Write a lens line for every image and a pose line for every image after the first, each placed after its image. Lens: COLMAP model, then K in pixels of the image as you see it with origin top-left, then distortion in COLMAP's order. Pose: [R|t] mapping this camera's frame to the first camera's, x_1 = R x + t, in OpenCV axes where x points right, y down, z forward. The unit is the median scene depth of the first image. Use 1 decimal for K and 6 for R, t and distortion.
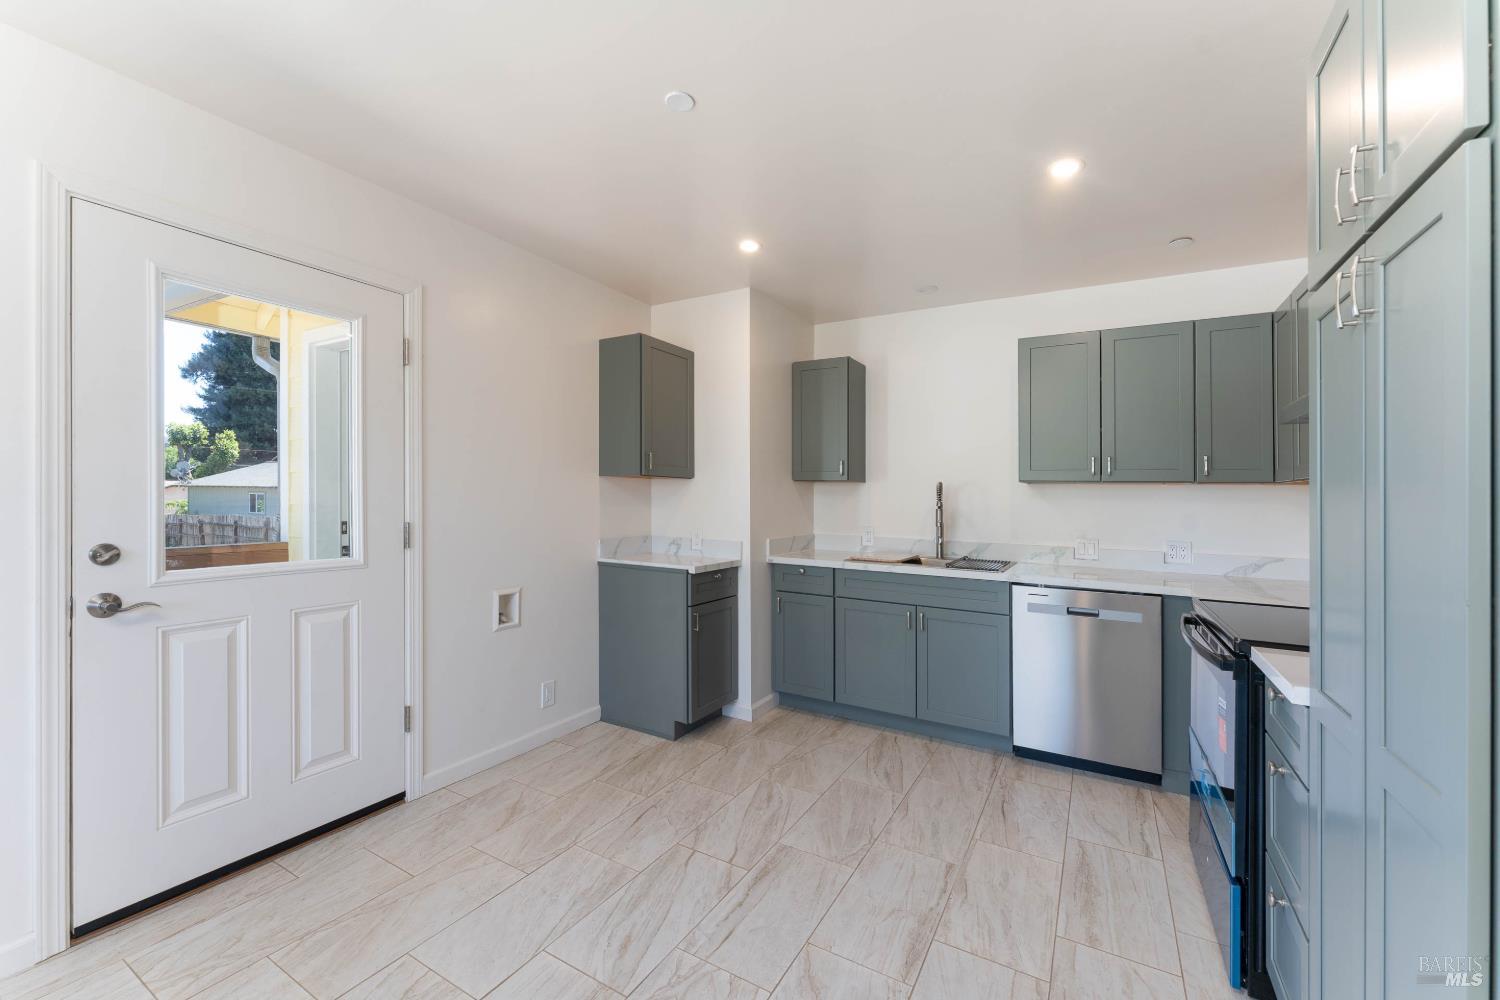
lens RADIAL K [[601.0, 0, 750.0], [0, 601.0, 500.0], [0, 0, 1]] dist [-0.004202, -0.000625]
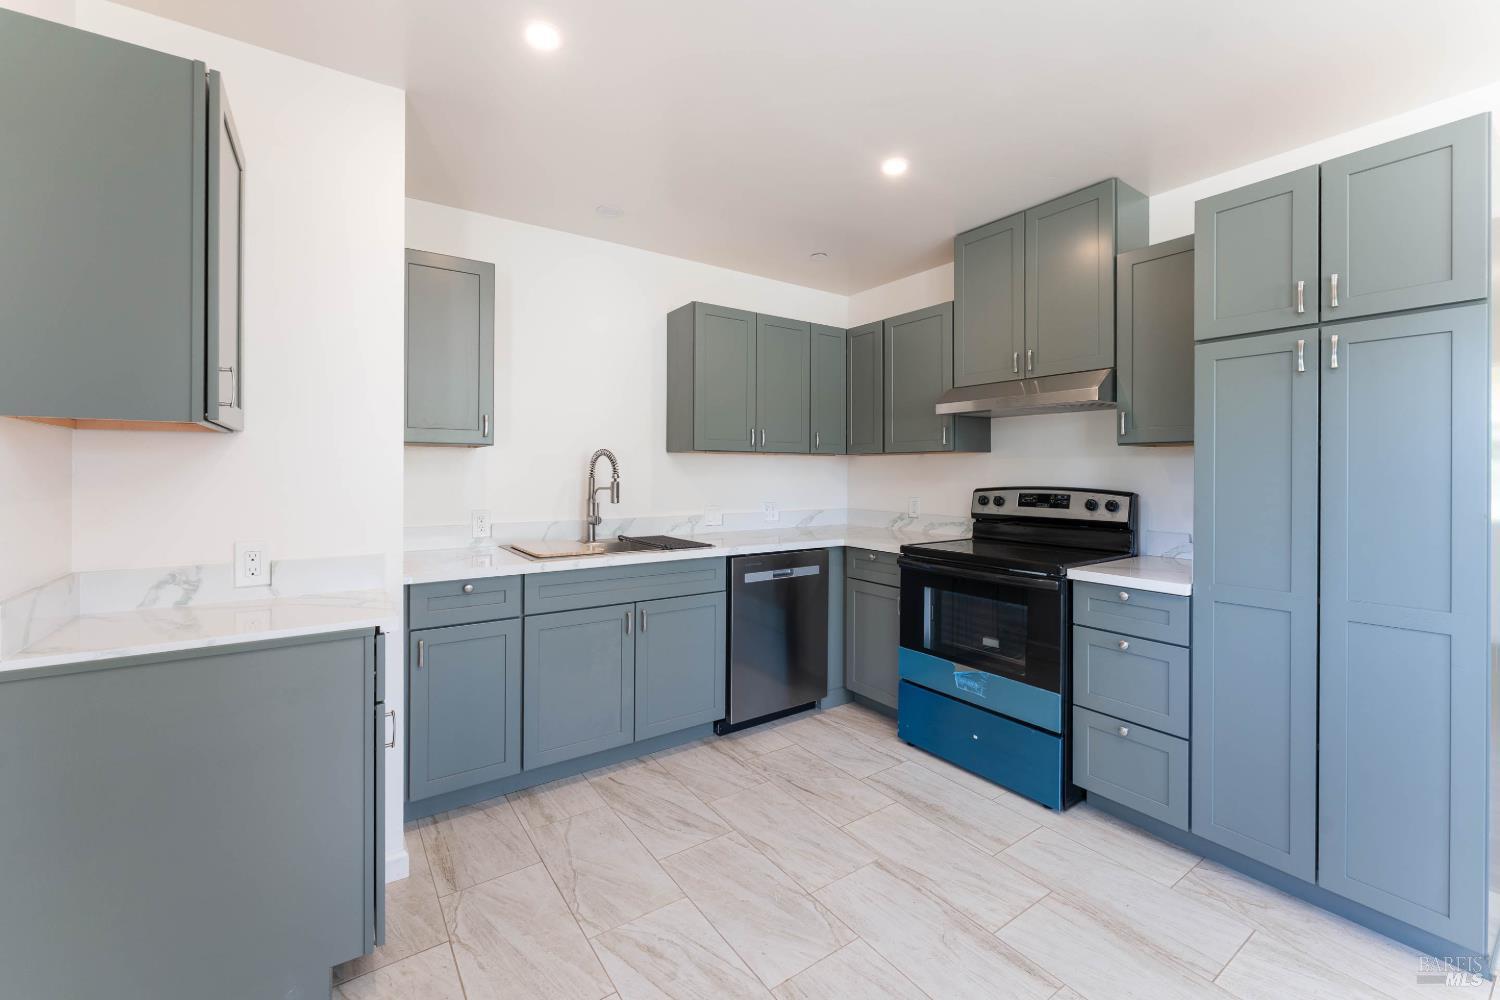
lens RADIAL K [[612.5, 0, 753.7], [0, 612.5, 466.5], [0, 0, 1]] dist [-0.001532, -0.000298]
pose [[0.424730, -0.009855, 0.905267, -0.489194], [0.008469, 0.999940, 0.006912, -0.013541], [-0.905281, 0.004731, 0.424788, 0.622368]]
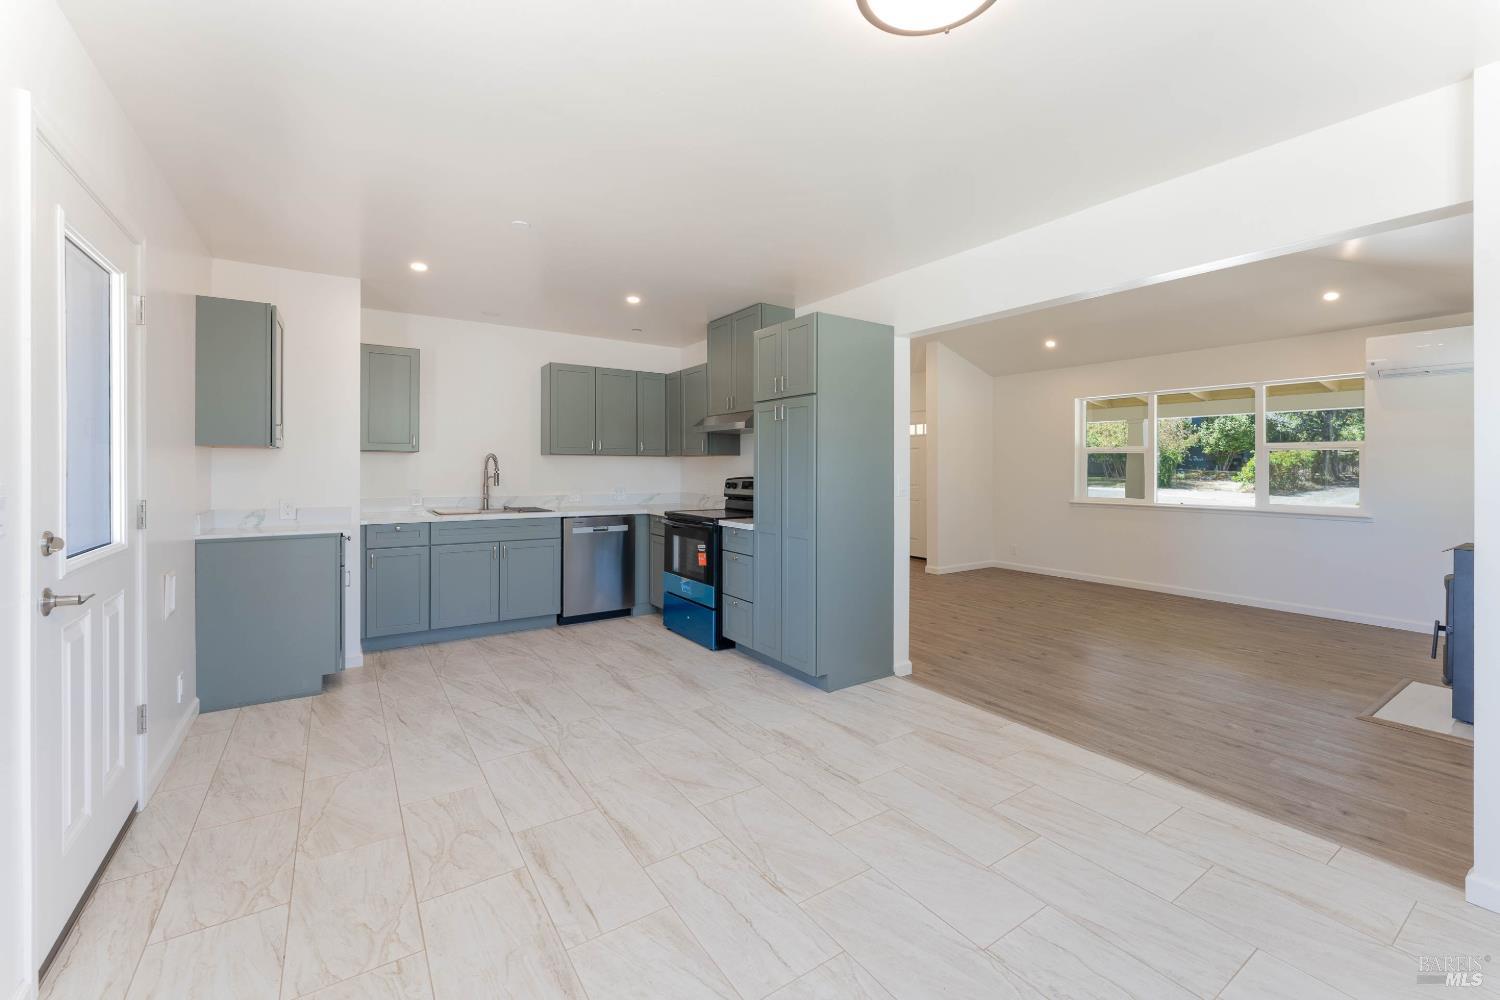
lens RADIAL K [[612.5, 0, 753.7], [0, 612.5, 466.5], [0, 0, 1]] dist [-0.001532, -0.000298]
pose [[0.439762, -0.014466, 0.897998, -0.926969], [0.006155, 0.999895, 0.013094, -0.019792], [-0.898093, -0.000231, 0.439805, -0.214728]]
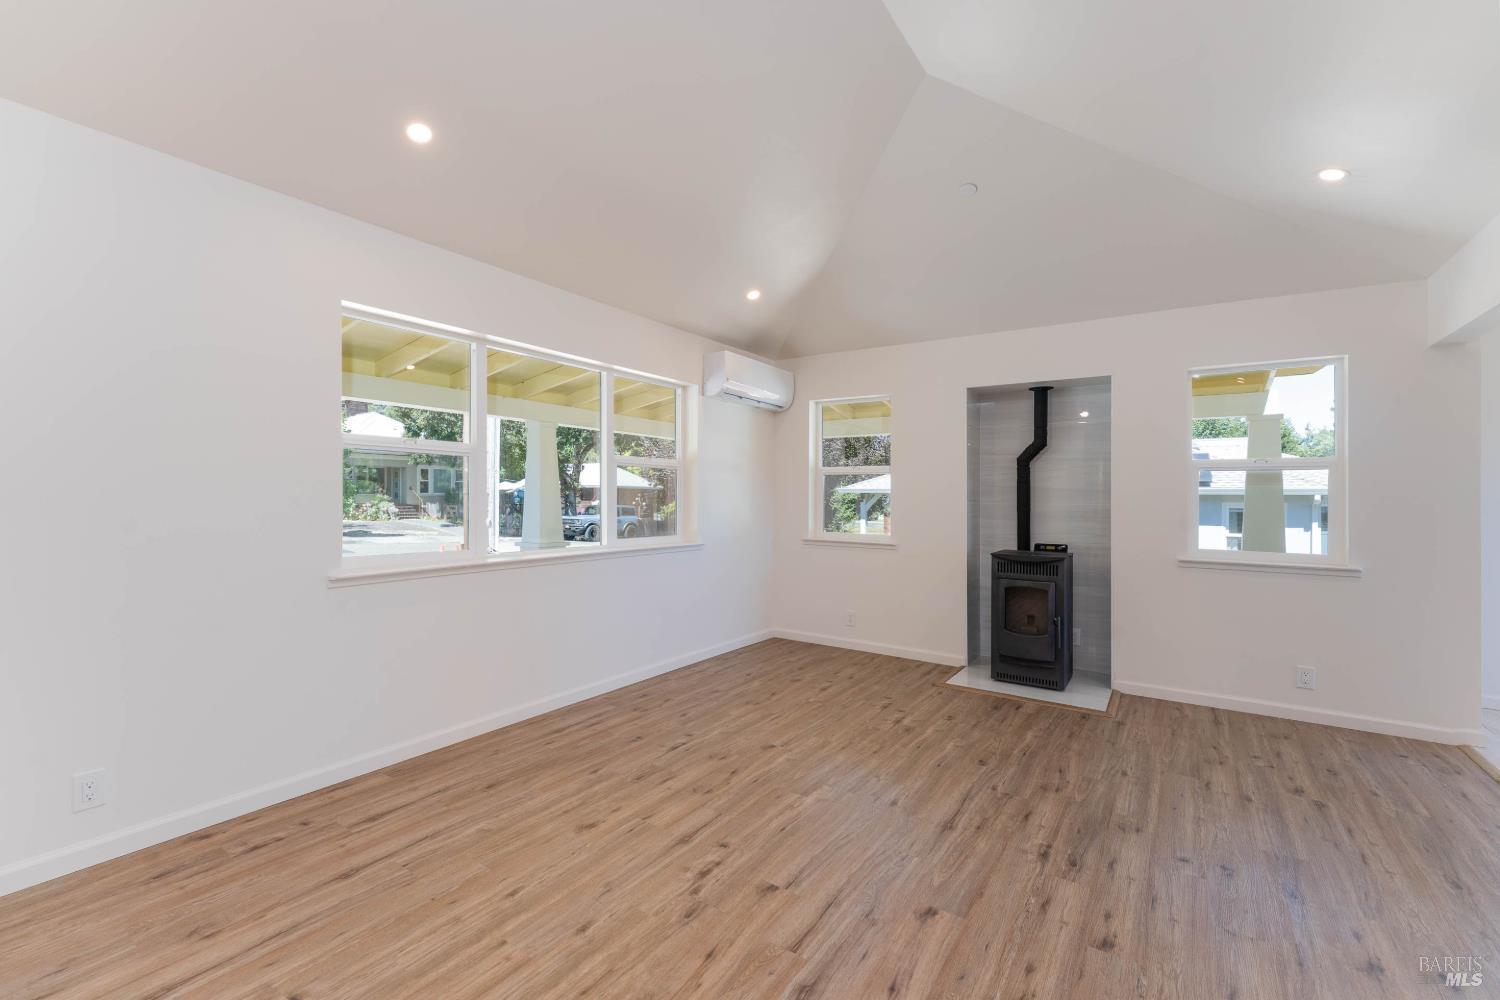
lens RADIAL K [[628.9, 0, 750.0], [0, 628.9, 500.0], [0, 0, 1]] dist [-0.000304, -0.000075]
pose [[-0.996450, -0.028373, 0.079265, 1.432562], [-0.027336, 0.999526, 0.014128, 0.023851], [-0.079628, 0.011911, -0.996753, 0.713690]]
